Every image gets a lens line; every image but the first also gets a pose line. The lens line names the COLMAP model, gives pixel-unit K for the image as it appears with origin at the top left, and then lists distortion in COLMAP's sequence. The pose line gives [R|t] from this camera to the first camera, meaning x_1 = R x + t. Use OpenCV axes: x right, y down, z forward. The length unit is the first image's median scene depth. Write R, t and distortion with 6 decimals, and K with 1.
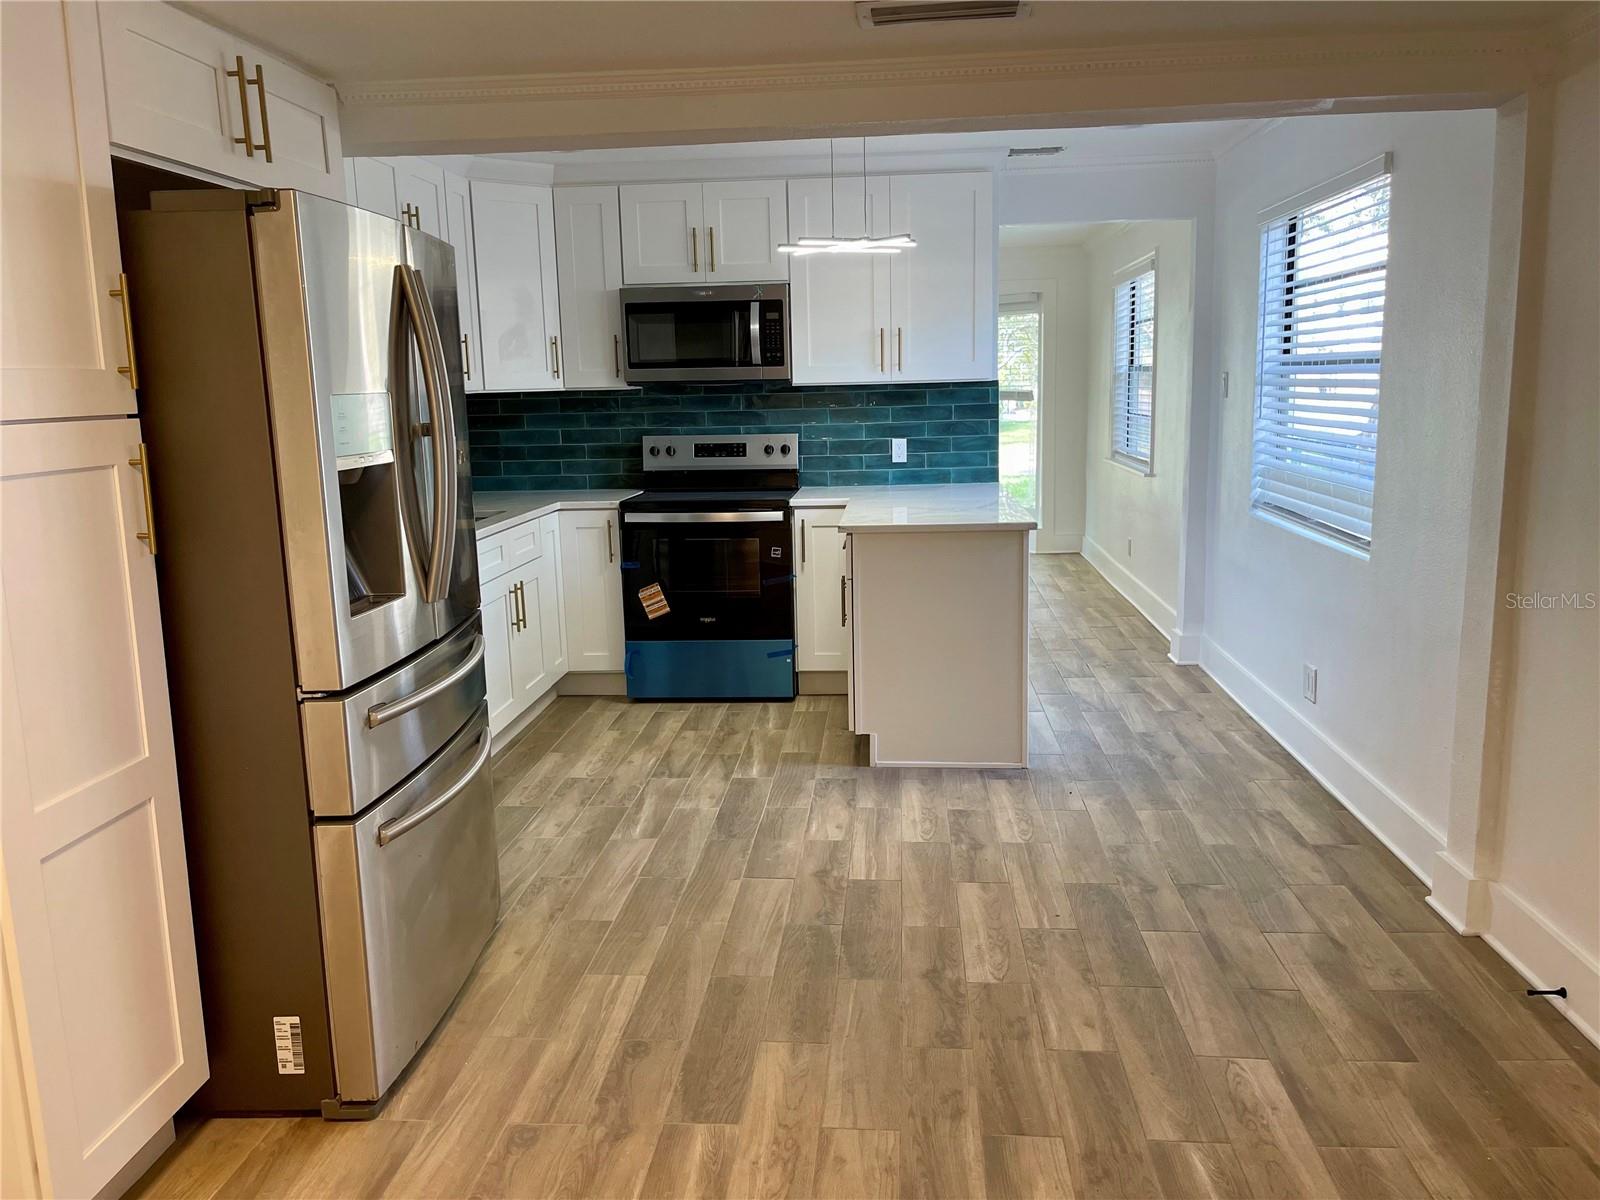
lens RADIAL K [[1198.4, 0, 799.5], [0, 1198.4, 592.6], [0, 0, 1]] dist [0.048041, -0.059506]
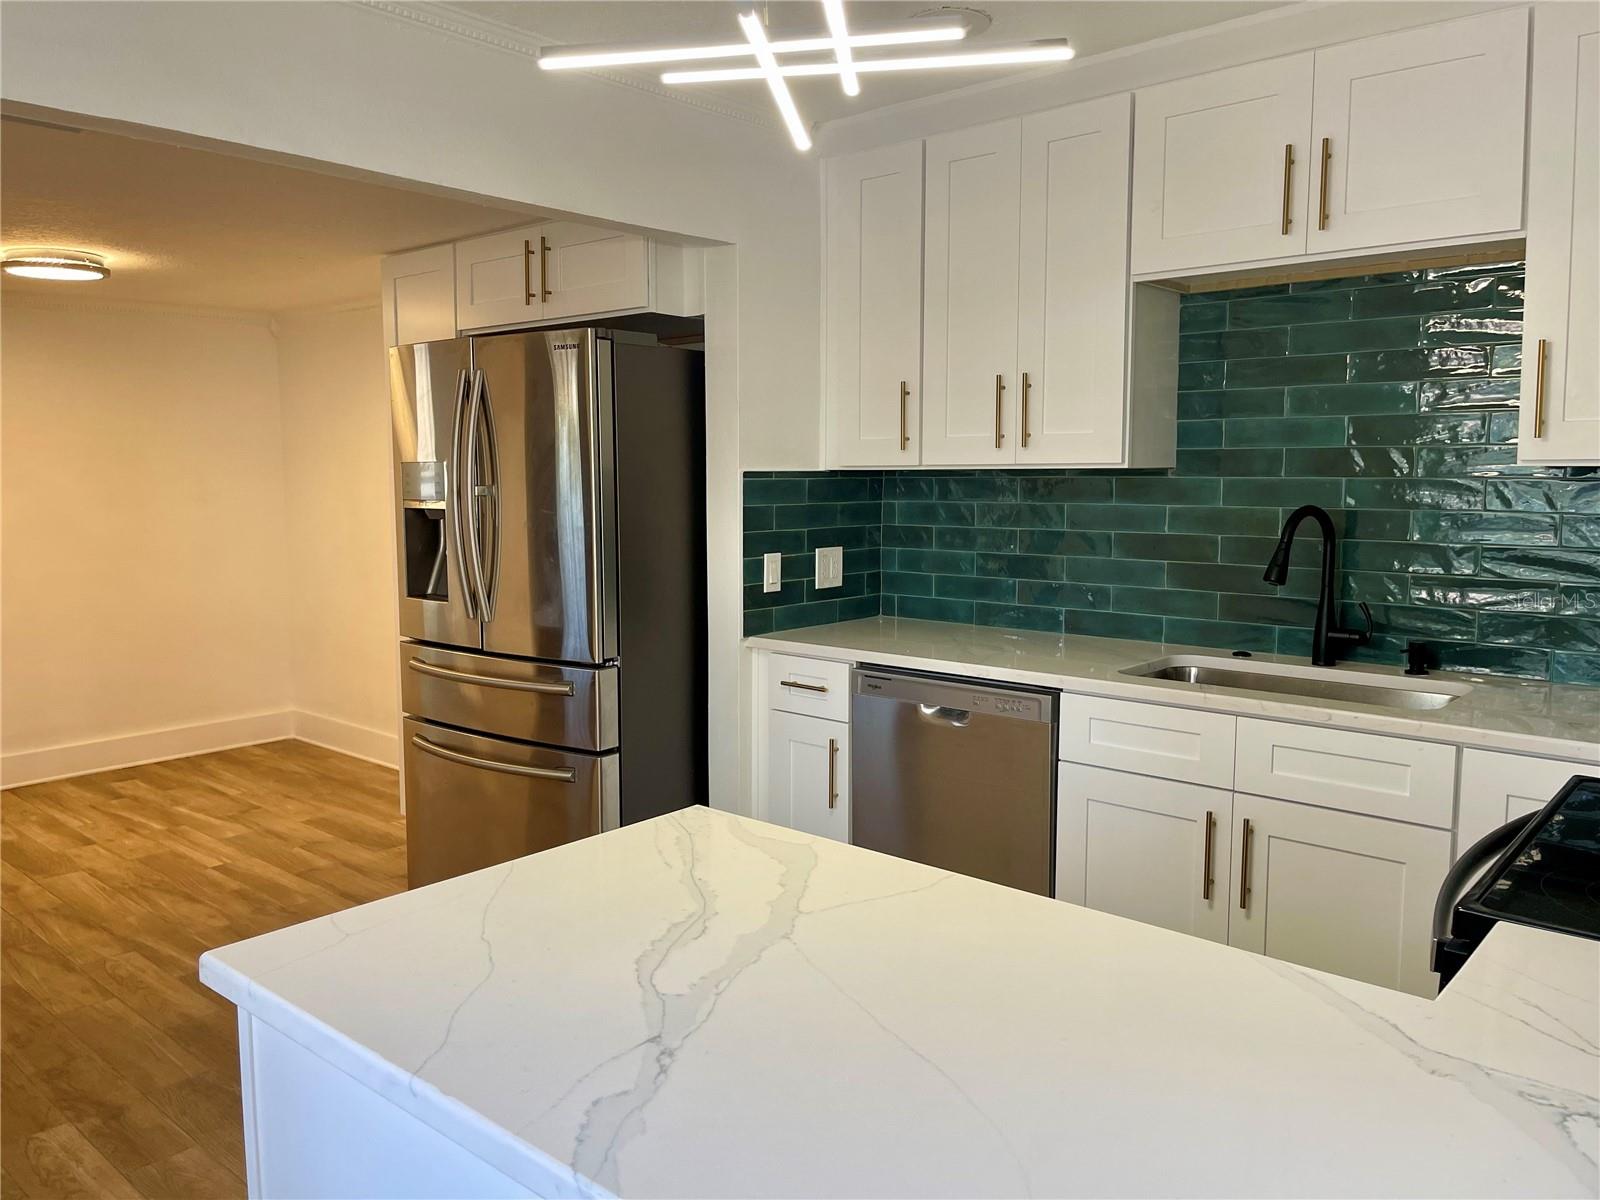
lens RADIAL K [[1198.4, 0, 798.7], [0, 1198.4, 592.4], [0, 0, 1]] dist [0.048041, -0.059506]
pose [[-0.591271, 0.111366, -0.798746, 0.267692], [-0.127965, 0.964917, 0.229261, -0.183655], [0.796256, 0.237767, -0.556277, 1.003856]]
